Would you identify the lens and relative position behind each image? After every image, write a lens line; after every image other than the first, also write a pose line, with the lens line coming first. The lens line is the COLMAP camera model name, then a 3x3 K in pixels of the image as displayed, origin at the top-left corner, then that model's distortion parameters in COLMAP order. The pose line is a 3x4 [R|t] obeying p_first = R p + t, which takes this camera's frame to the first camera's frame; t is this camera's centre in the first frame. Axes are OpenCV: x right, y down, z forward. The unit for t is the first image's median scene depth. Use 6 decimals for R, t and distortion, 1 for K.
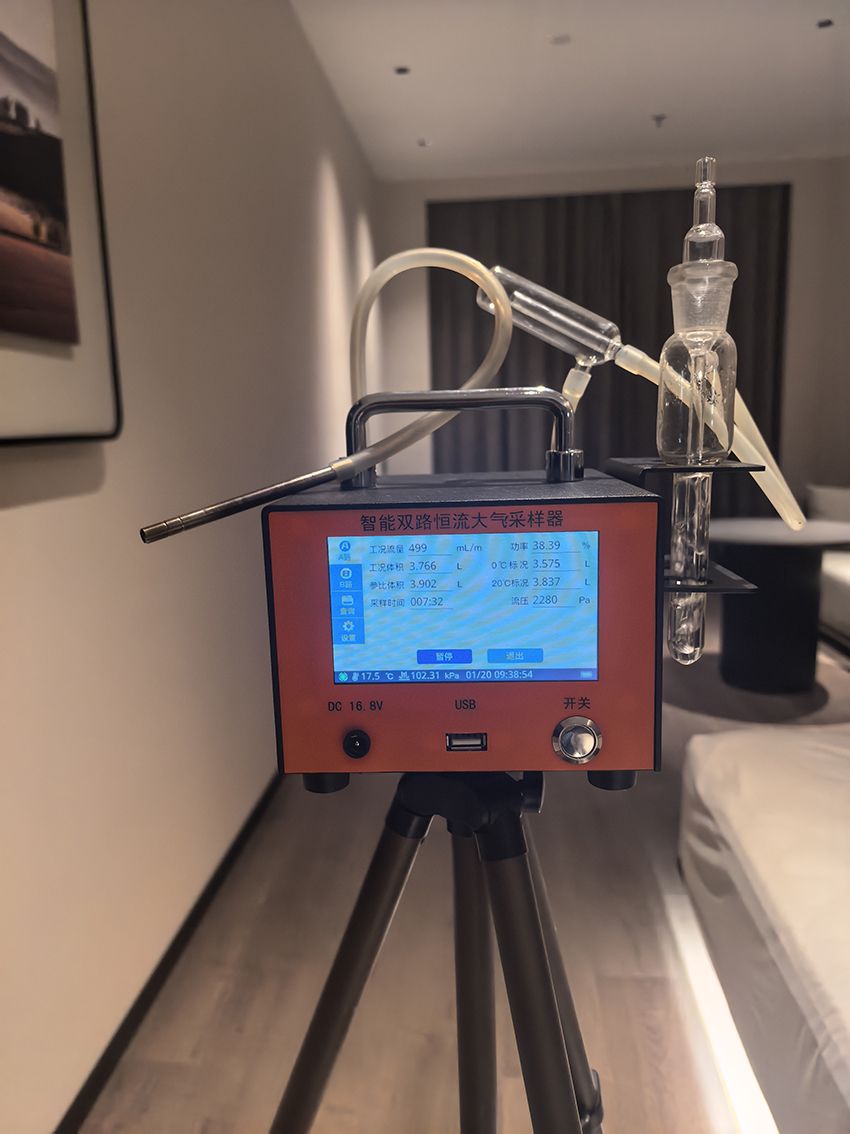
lens RADIAL K [[783.1, 0, 425.0], [0, 783.1, 567.0], [0, 0, 1]] dist [0.036074, -0.000487]
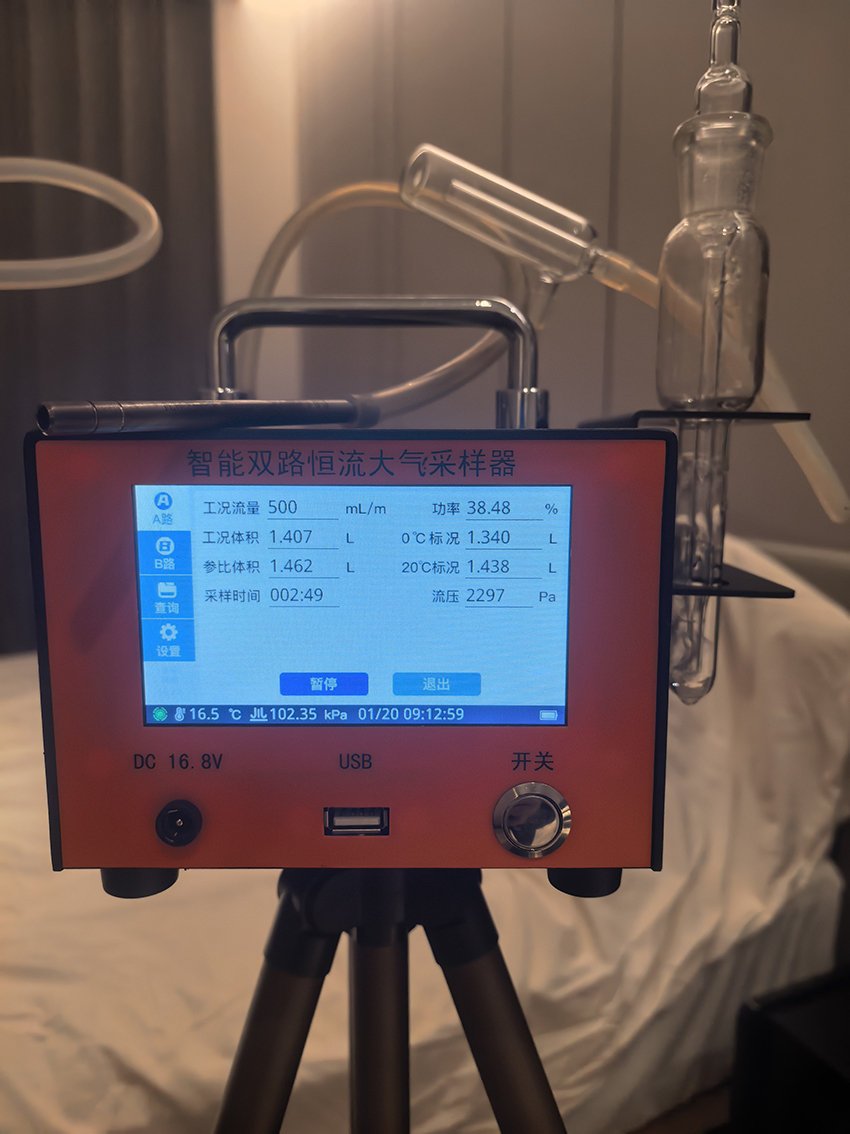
lens RADIAL K [[791.8, 0, 425.0], [0, 791.8, 567.0], [0, 0, 1]] dist [0.005070, 0.001095]
pose [[0.997726, 0.023293, 0.063249, 0.063234], [-0.021452, 0.999331, -0.029625, 0.038337], [-0.063897, 0.028201, 0.997558, 0.364042]]
